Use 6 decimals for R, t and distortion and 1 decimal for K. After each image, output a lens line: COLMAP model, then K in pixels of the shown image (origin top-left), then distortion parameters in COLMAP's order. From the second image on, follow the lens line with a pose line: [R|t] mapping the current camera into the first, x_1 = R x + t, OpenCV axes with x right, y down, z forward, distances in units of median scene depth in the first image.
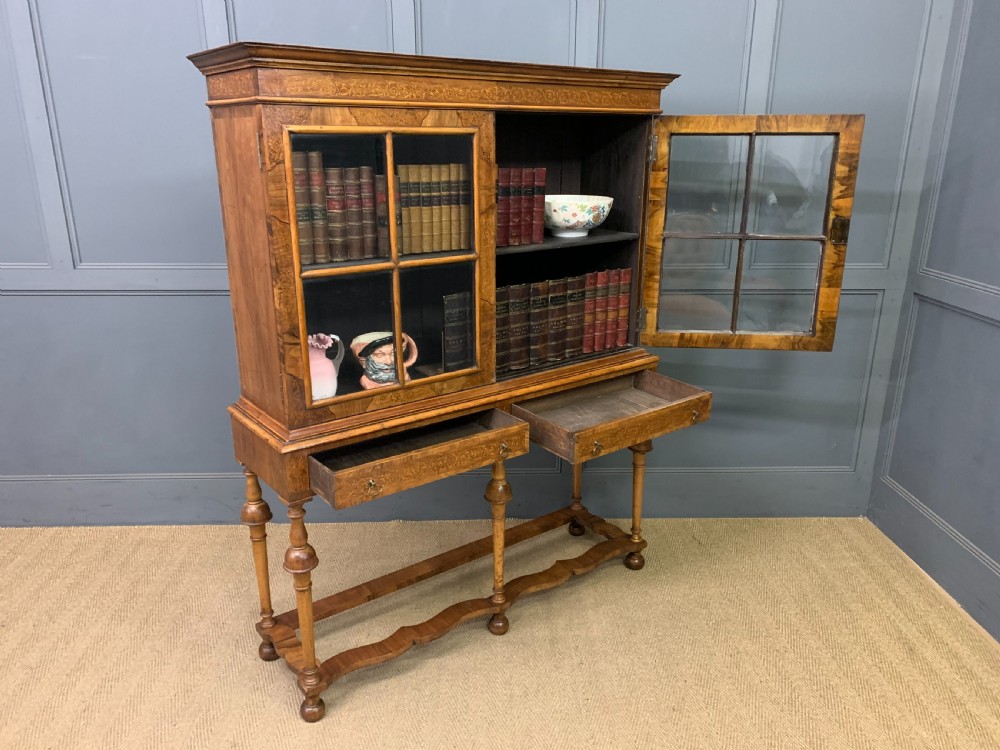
lens RADIAL K [[773.3, 0, 504.4], [0, 773.3, 383.9], [0, 0, 1]] dist [0.053213, -0.074325]
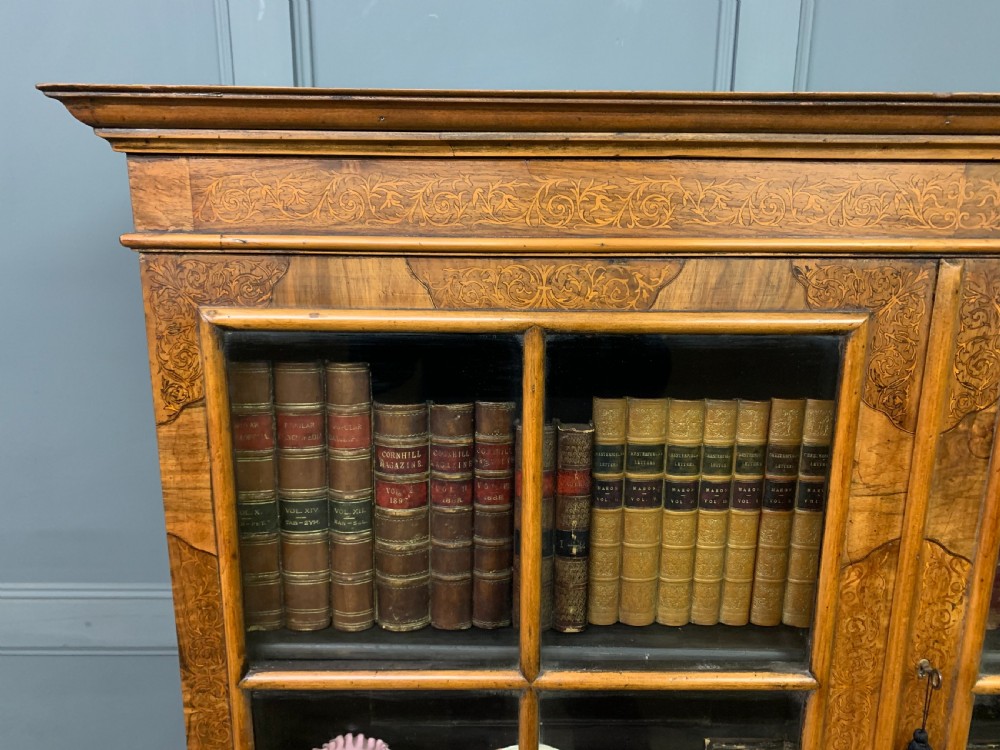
lens RADIAL K [[773.3, 0, 504.4], [0, 773.3, 383.9], [0, 0, 1]] dist [0.053213, -0.074325]
pose [[0.799357, 0.146564, -0.582707, 0.033315], [-0.186924, 0.982330, -0.009344, -0.261941], [0.571041, 0.116391, 0.812628, 0.647594]]
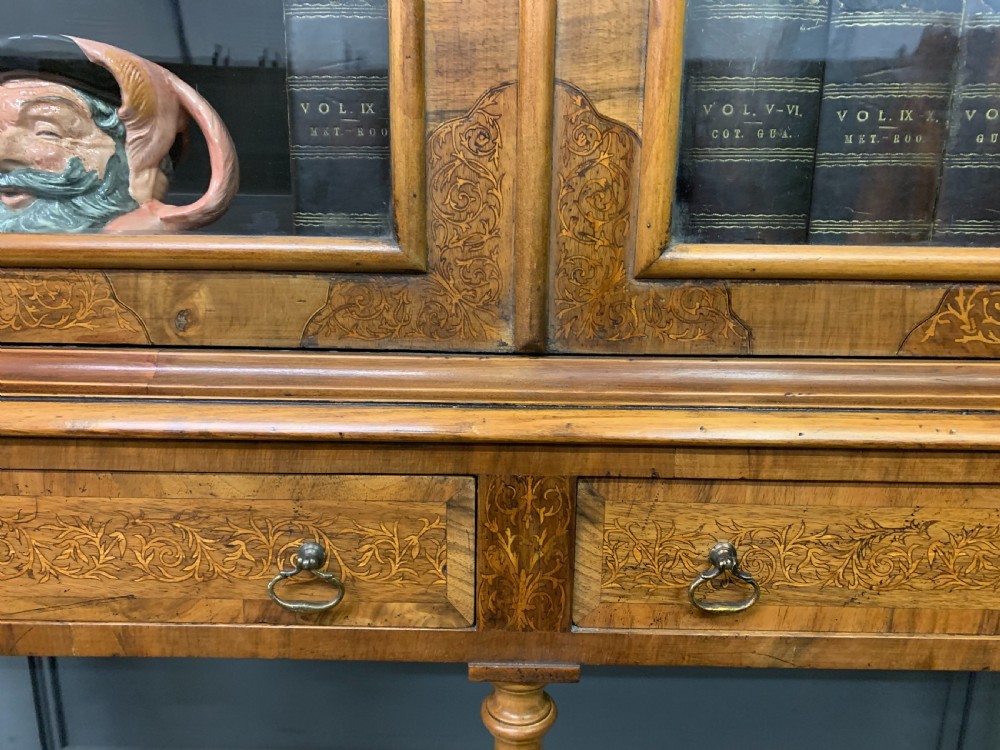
lens RADIAL K [[799.5, 0, 500.0], [0, 799.5, 375.0], [0, 0, 1]] dist [0.044354, -0.089799]
pose [[0.784927, 0.152424, -0.600546, 0.112227], [-0.198182, 0.980111, -0.010267, 0.007762], [0.587037, 0.127077, 0.799524, 0.905961]]
